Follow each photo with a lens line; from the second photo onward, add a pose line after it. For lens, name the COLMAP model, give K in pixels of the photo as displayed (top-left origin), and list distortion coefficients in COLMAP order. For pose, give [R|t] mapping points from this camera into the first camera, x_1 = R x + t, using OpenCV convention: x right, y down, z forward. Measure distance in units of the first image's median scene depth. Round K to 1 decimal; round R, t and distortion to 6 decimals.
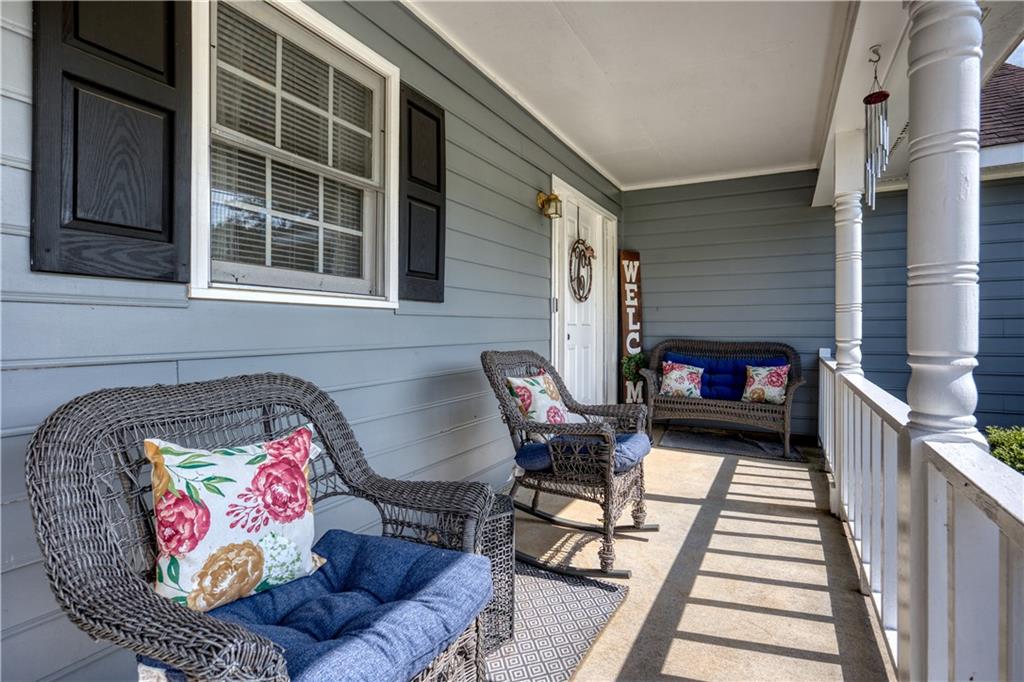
lens RADIAL K [[527.8, 0, 512.0], [0, 527.8, 341.0], [0, 0, 1]] dist [0.000743, 0.000029]
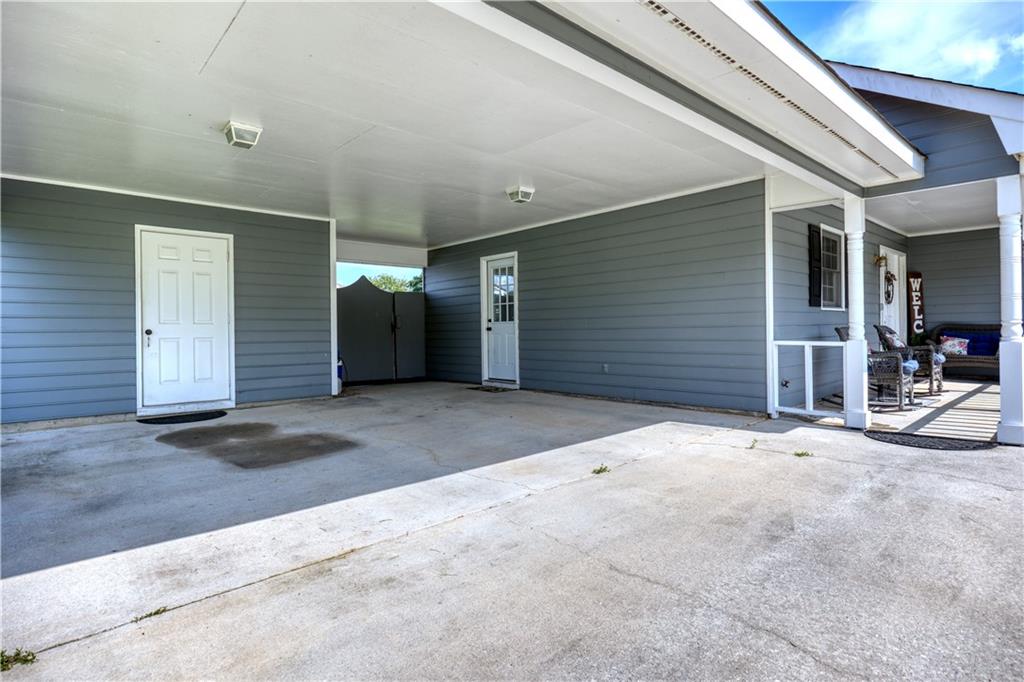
lens RADIAL K [[537.9, 0, 512.0], [0, 537.9, 341.0], [0, 0, 1]] dist [-0.001969, -0.000607]
pose [[0.937384, -0.011403, -0.348112, -0.401202], [0.010394, 0.999935, -0.004767, 0.045604], [0.348144, 0.000850, 0.937441, -1.097351]]
